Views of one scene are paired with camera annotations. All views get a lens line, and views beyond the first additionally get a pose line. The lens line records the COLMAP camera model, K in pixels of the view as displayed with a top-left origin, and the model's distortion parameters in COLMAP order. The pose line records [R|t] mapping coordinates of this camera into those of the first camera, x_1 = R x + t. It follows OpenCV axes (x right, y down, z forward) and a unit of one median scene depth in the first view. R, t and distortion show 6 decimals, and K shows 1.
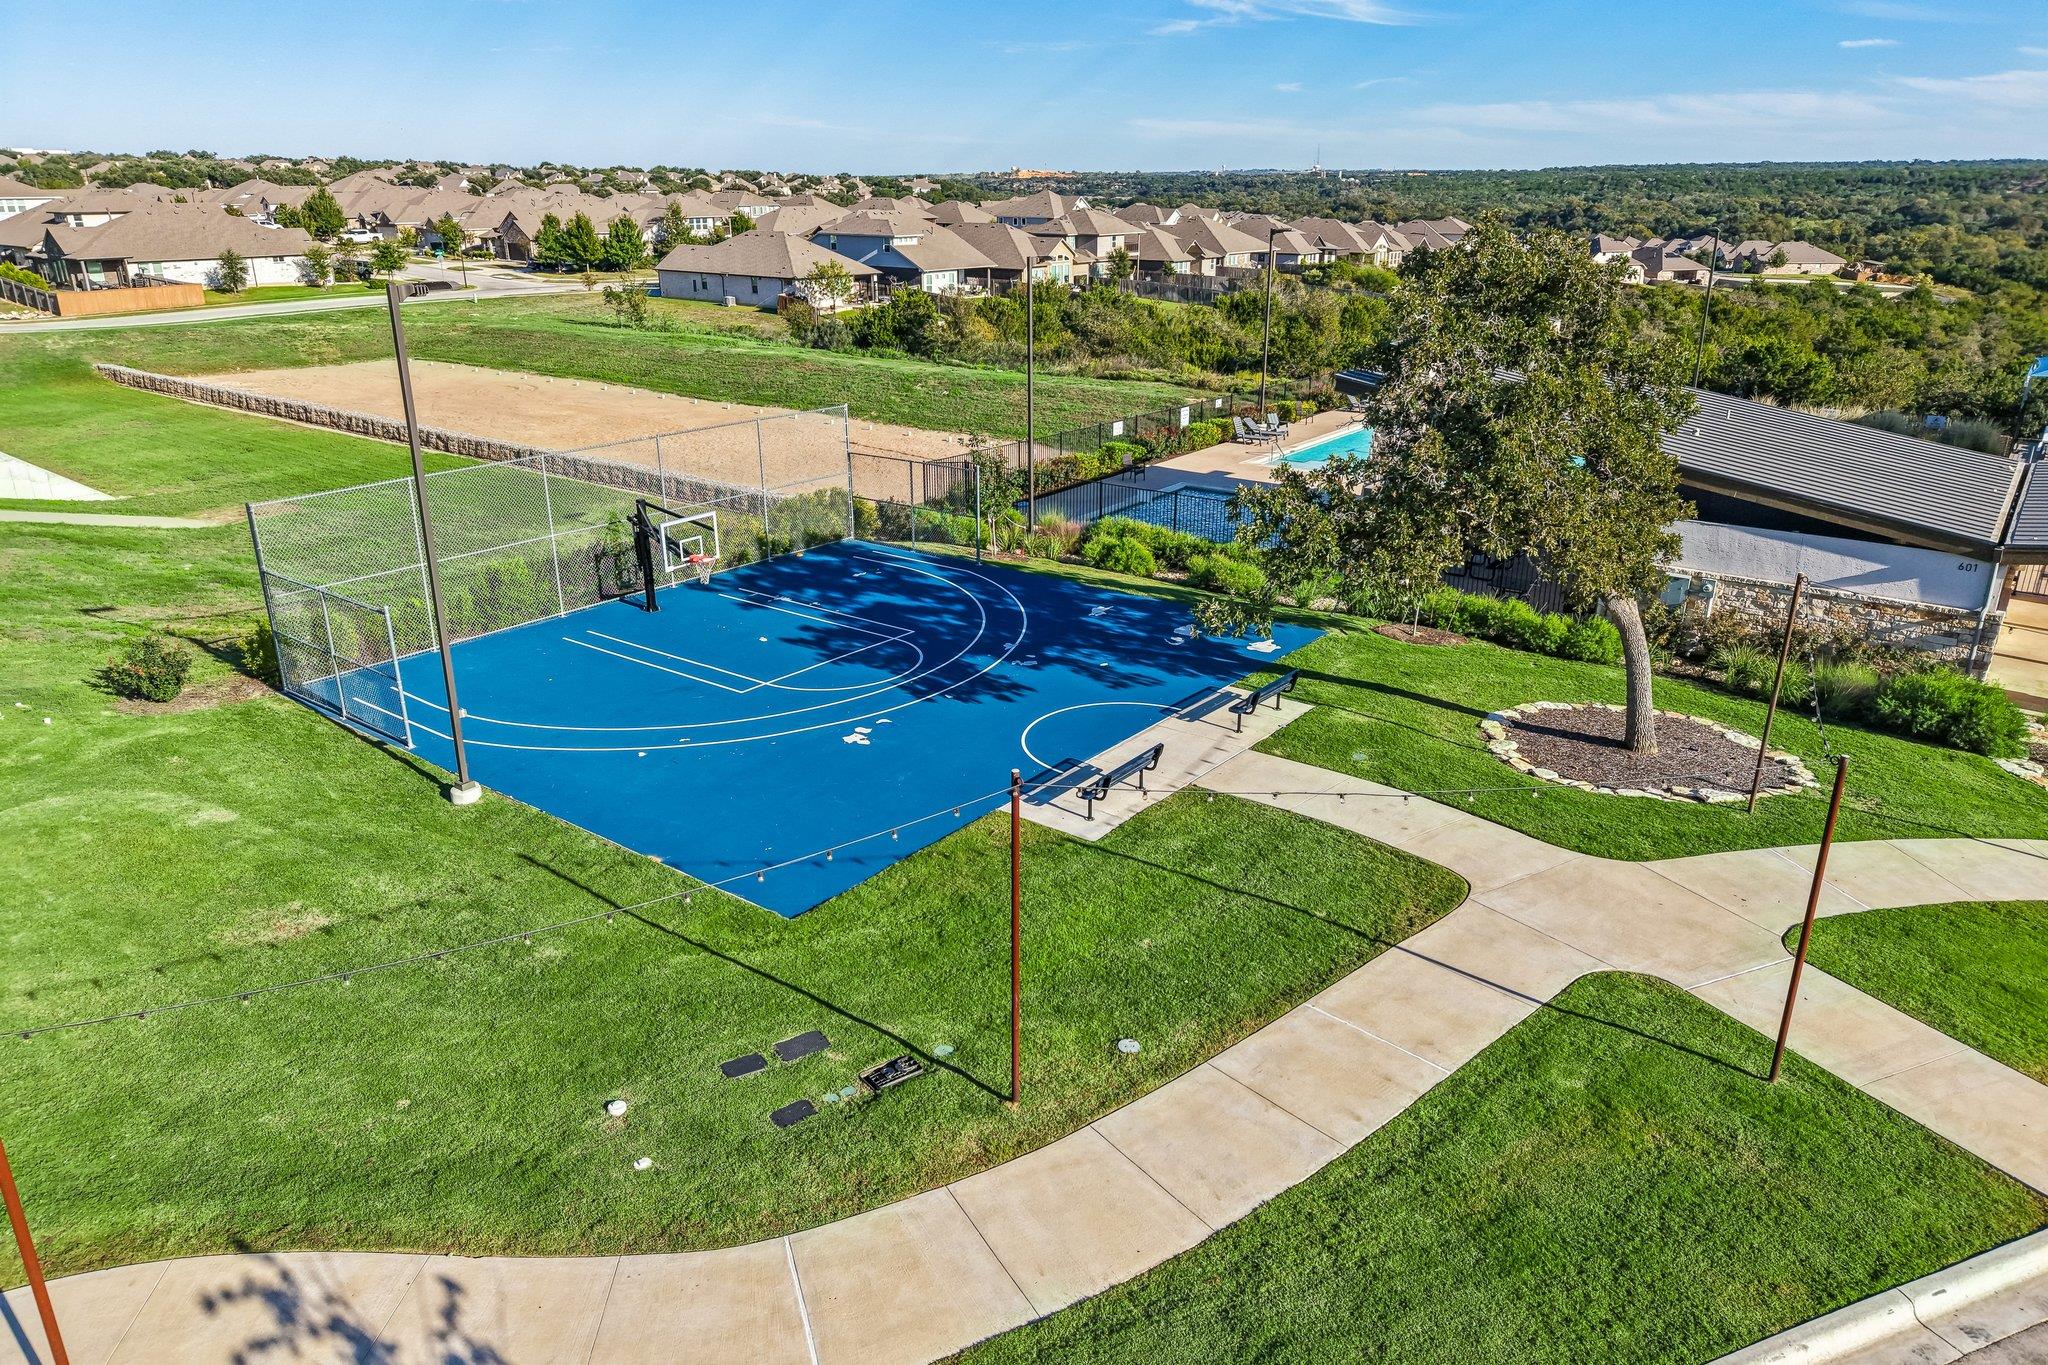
lens RADIAL K [[1375.5, 0, 1023.6], [0, 1375.5, 684.3], [0, 0, 1]] dist [0.030504, -0.029131]
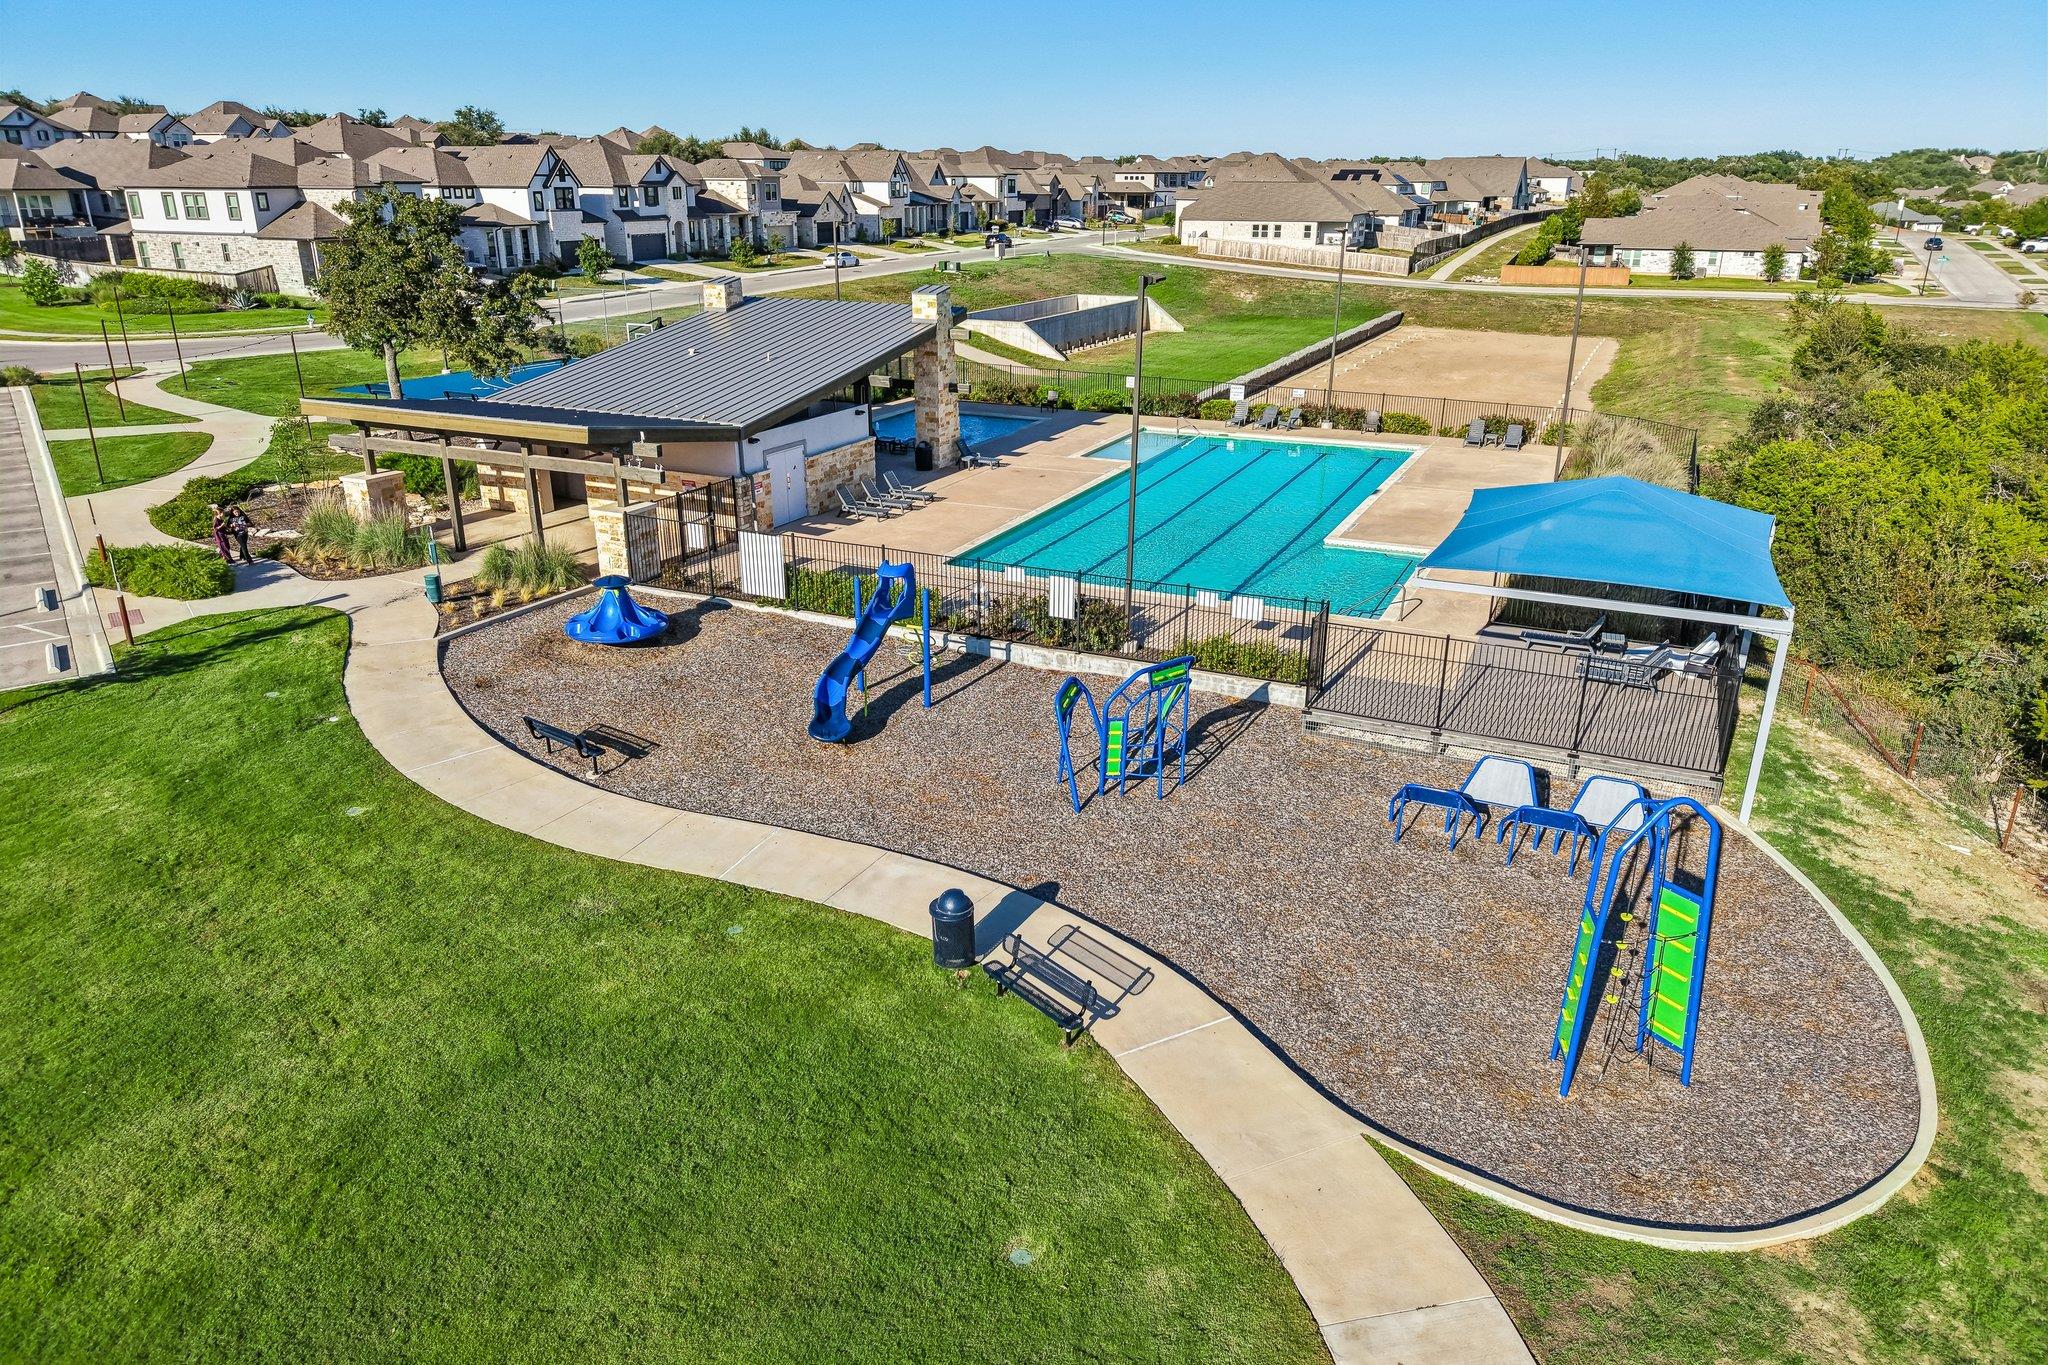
lens RADIAL K [[1375.5, 0, 1015.2], [0, 1375.5, 647.8], [0, 0, 1]] dist [0.030504, -0.029131]
pose [[0.180200, 0.318629, -0.930593, 0.397797], [-0.343921, 0.906776, 0.243878, -0.080170], [0.921546, 0.276104, 0.272984, 0.221747]]
